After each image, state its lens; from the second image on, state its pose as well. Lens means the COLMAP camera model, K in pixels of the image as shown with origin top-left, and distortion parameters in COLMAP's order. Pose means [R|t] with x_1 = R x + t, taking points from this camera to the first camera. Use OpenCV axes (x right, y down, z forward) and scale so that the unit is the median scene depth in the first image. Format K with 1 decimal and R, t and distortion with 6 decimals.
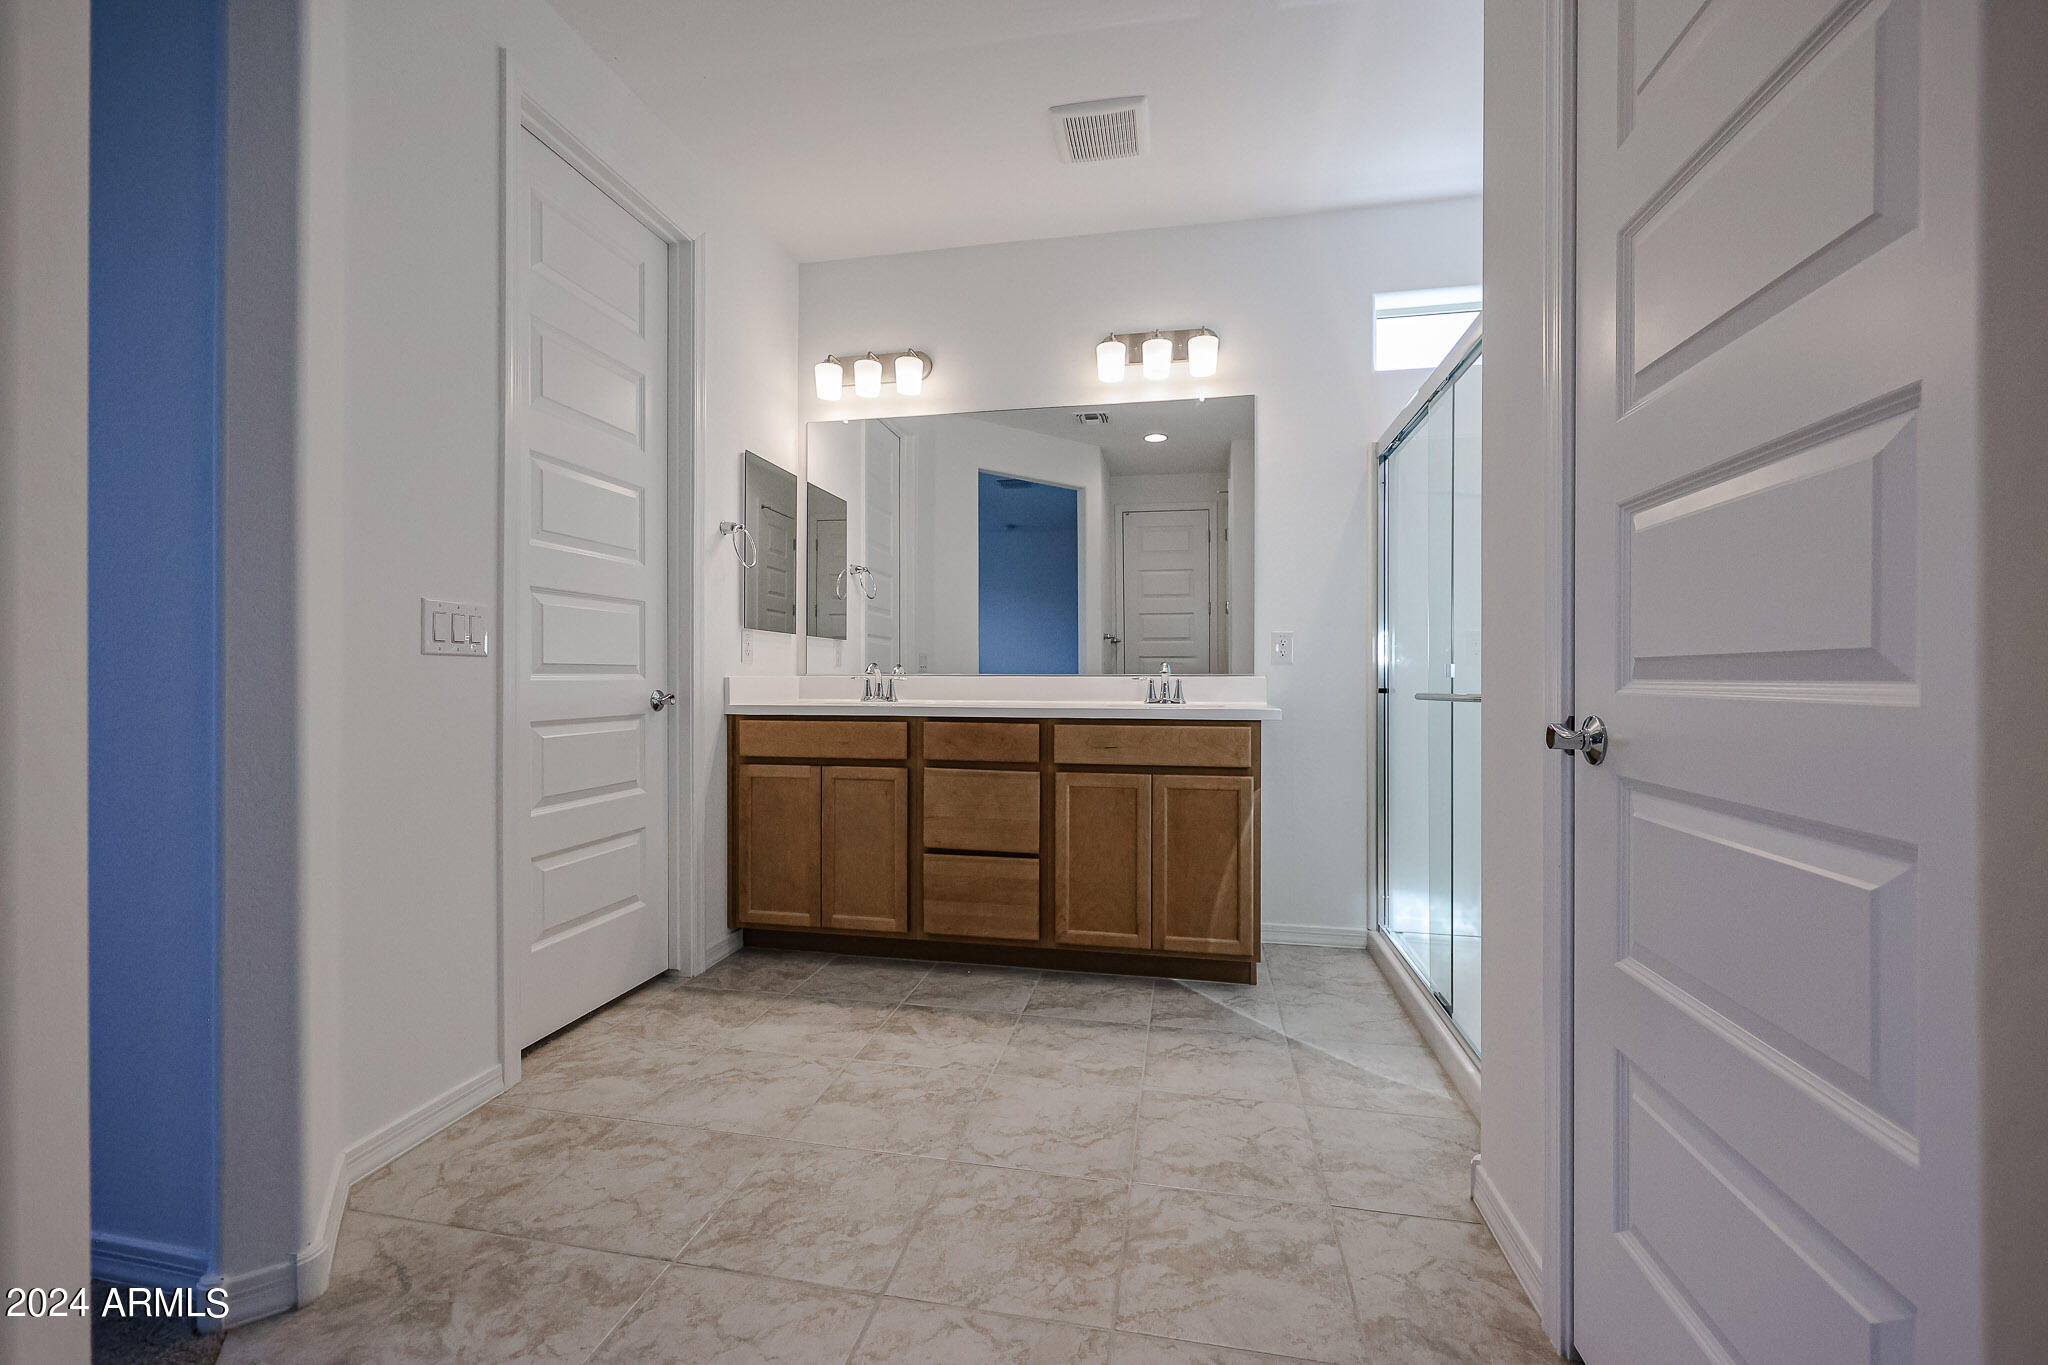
lens RADIAL K [[816.1, 0, 1029.3], [0, 816.1, 677.4], [0, 0, 1]] dist [-0.001042, -0.000069]
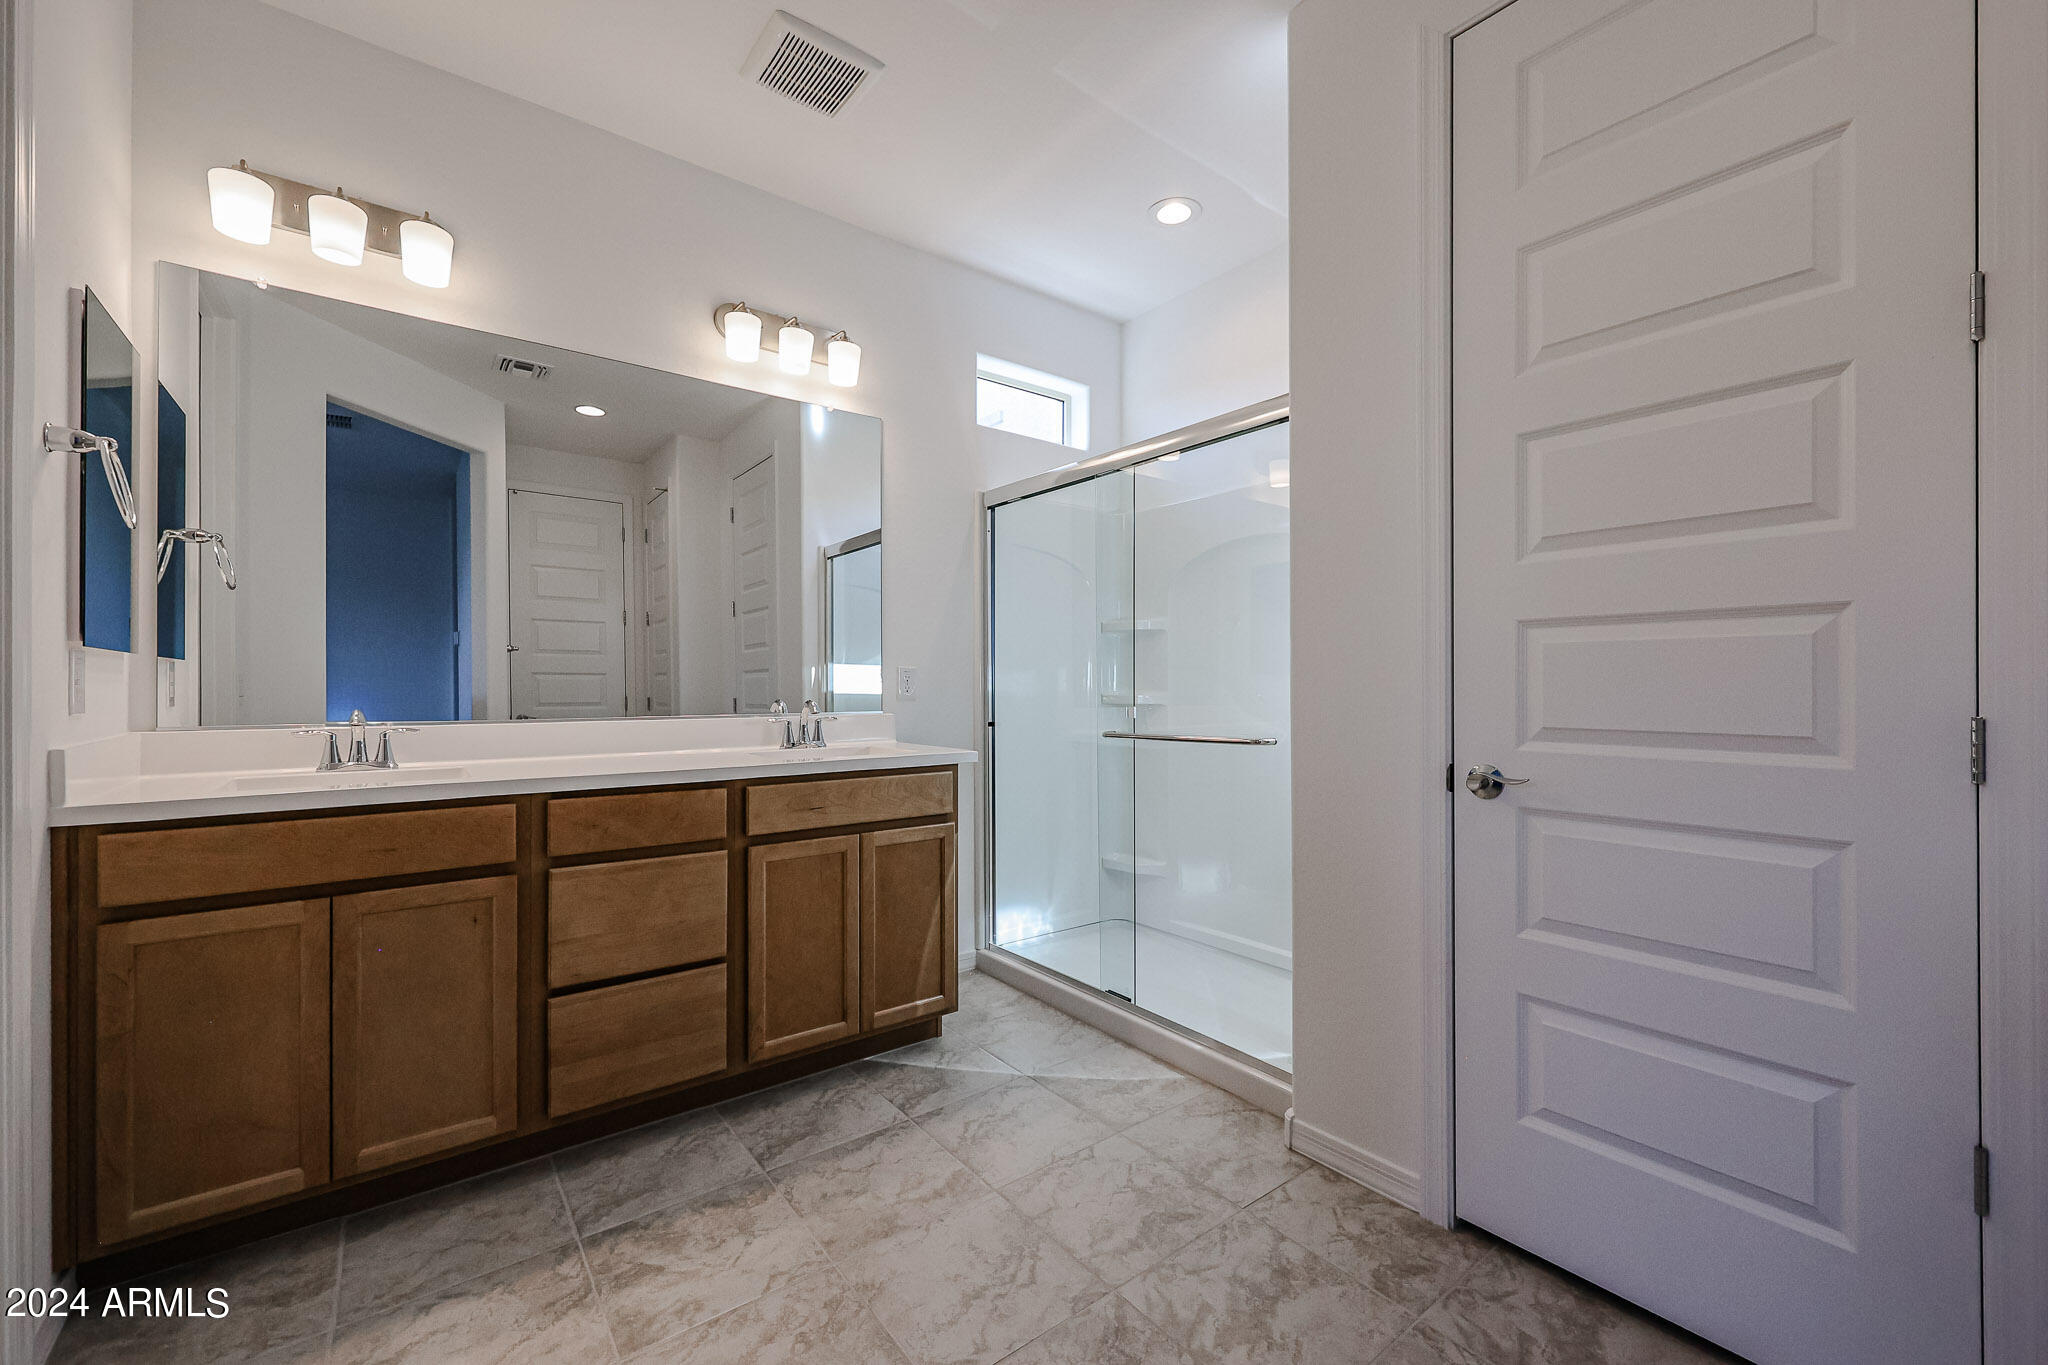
lens RADIAL K [[824.1, 0, 1022.3], [0, 824.1, 680.9], [0, 0, 1]] dist [-0.000796, 0.000368]
pose [[0.660817, 0.000426, 0.750547, -0.385762], [0.002297, 0.999994, -0.002590, -0.040950], [-0.750543, 0.003435, 0.660812, 0.274206]]
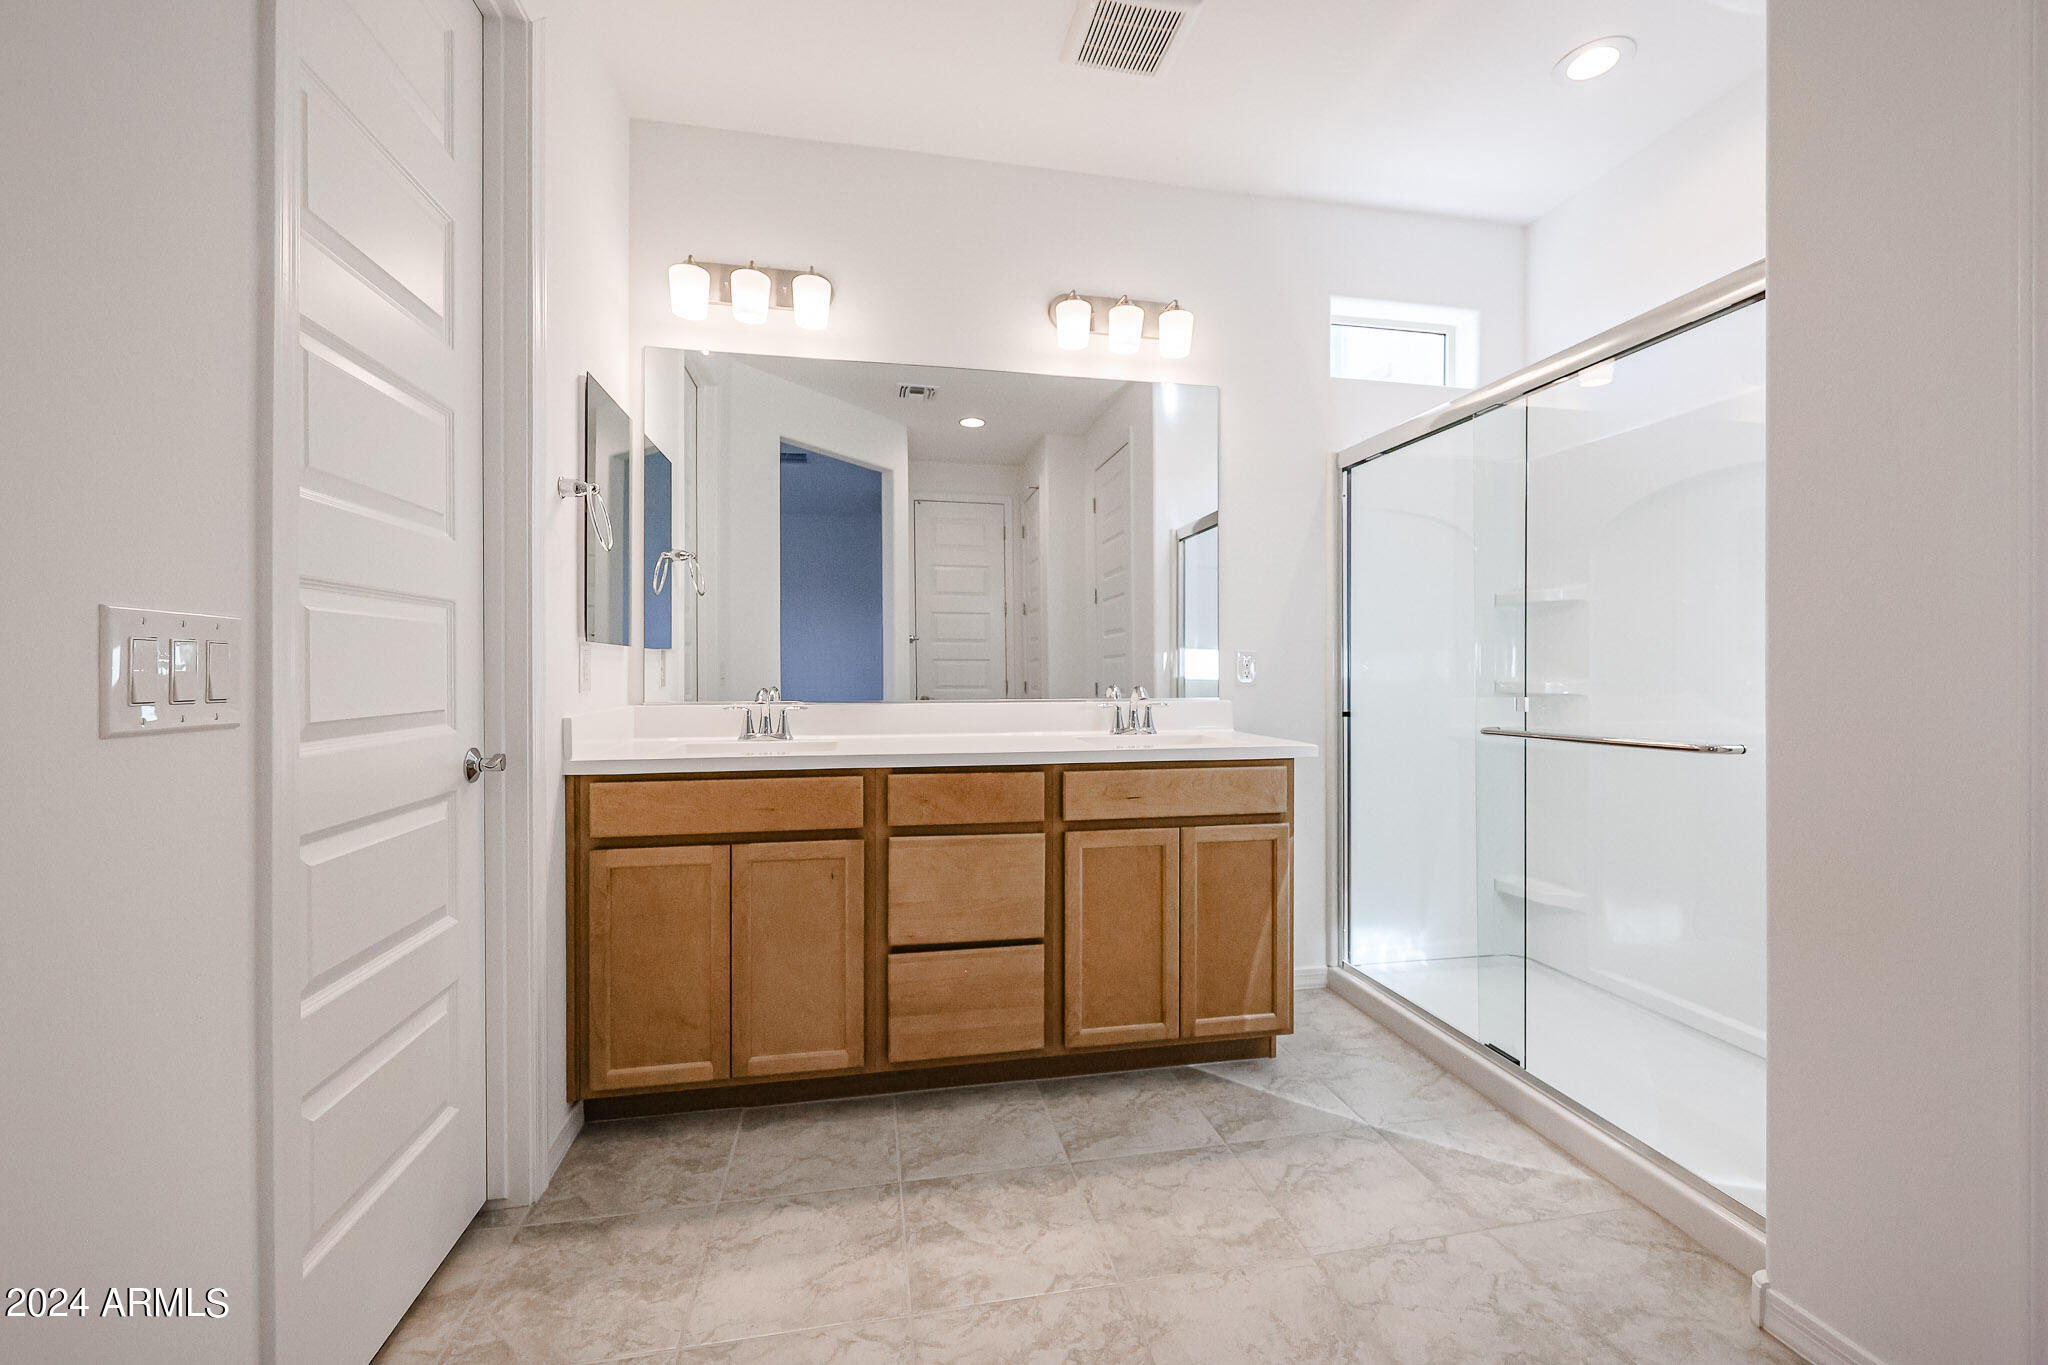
lens RADIAL K [[821.8, 0, 1021.3], [0, 821.8, 671.7], [0, 0, 1]] dist [-0.001062, 0.000433]
pose [[0.926586, -0.003913, 0.376062, -0.301658], [0.002611, 0.999989, 0.003972, -0.041550], [-0.376074, -0.002699, 0.926586, 0.278688]]
